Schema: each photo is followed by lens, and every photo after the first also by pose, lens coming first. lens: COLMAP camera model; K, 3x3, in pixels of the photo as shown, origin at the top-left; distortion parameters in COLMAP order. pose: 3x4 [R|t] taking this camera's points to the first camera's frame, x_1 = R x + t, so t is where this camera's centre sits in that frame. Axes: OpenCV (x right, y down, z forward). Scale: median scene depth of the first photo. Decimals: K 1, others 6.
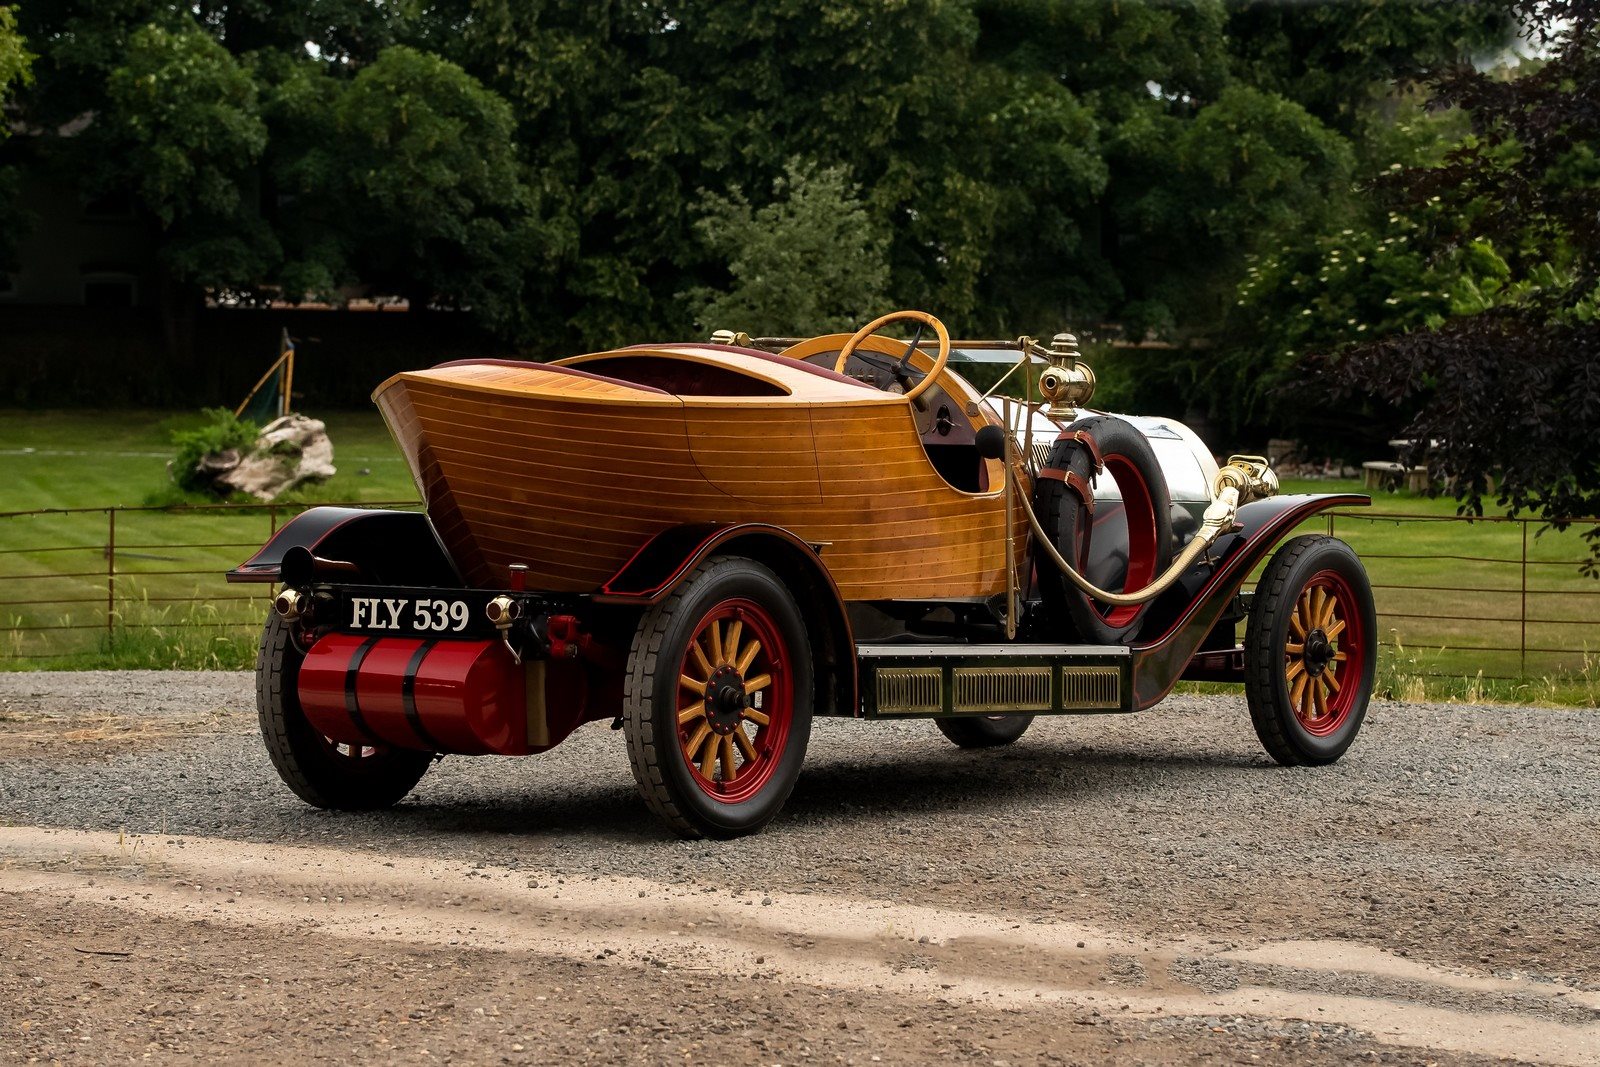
lens RADIAL K [[4981.0, 0, 800.8], [0, 4981.0, 534.1], [0, 0, 1]] dist [0.078924, 1.547638]
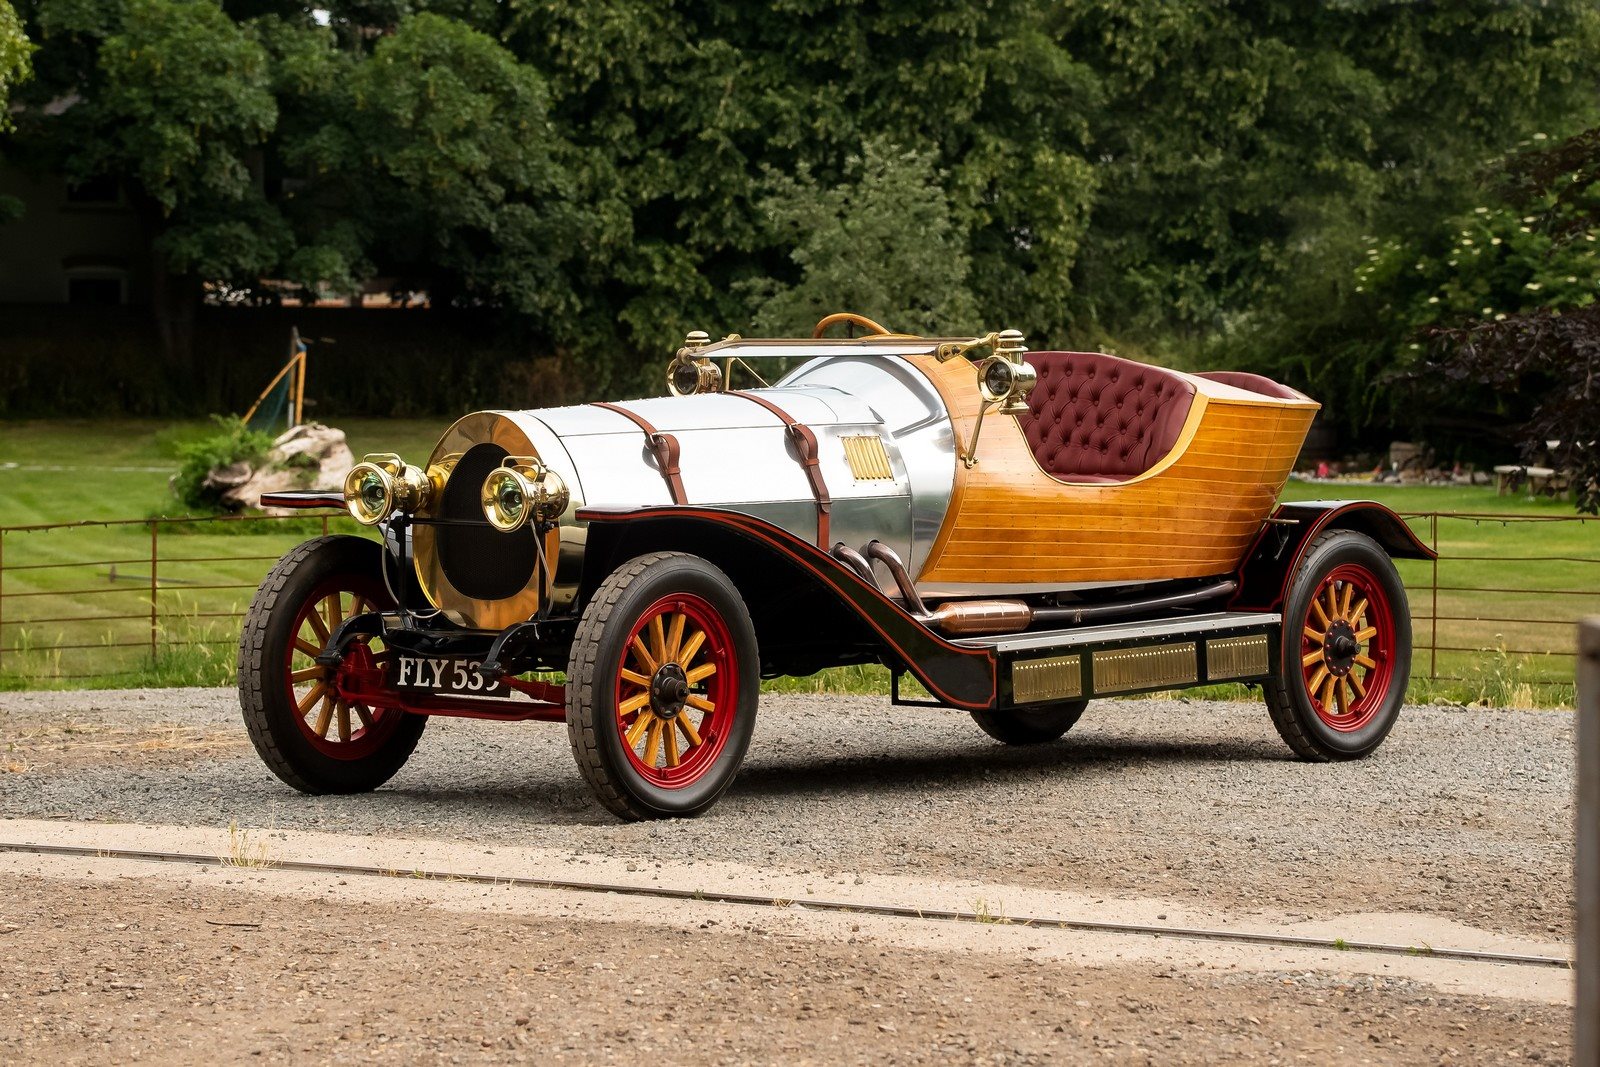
lens RADIAL K [[5869.6, 0, 791.1], [0, 5869.6, 532.3], [0, 0, 1]] dist [0.339105, 4.201753]
pose [[0.999899, -0.007605, -0.011968, -0.005151], [0.007539, 0.999956, -0.005503, 0.007035], [0.012009, 0.005412, 0.999913, -0.200732]]
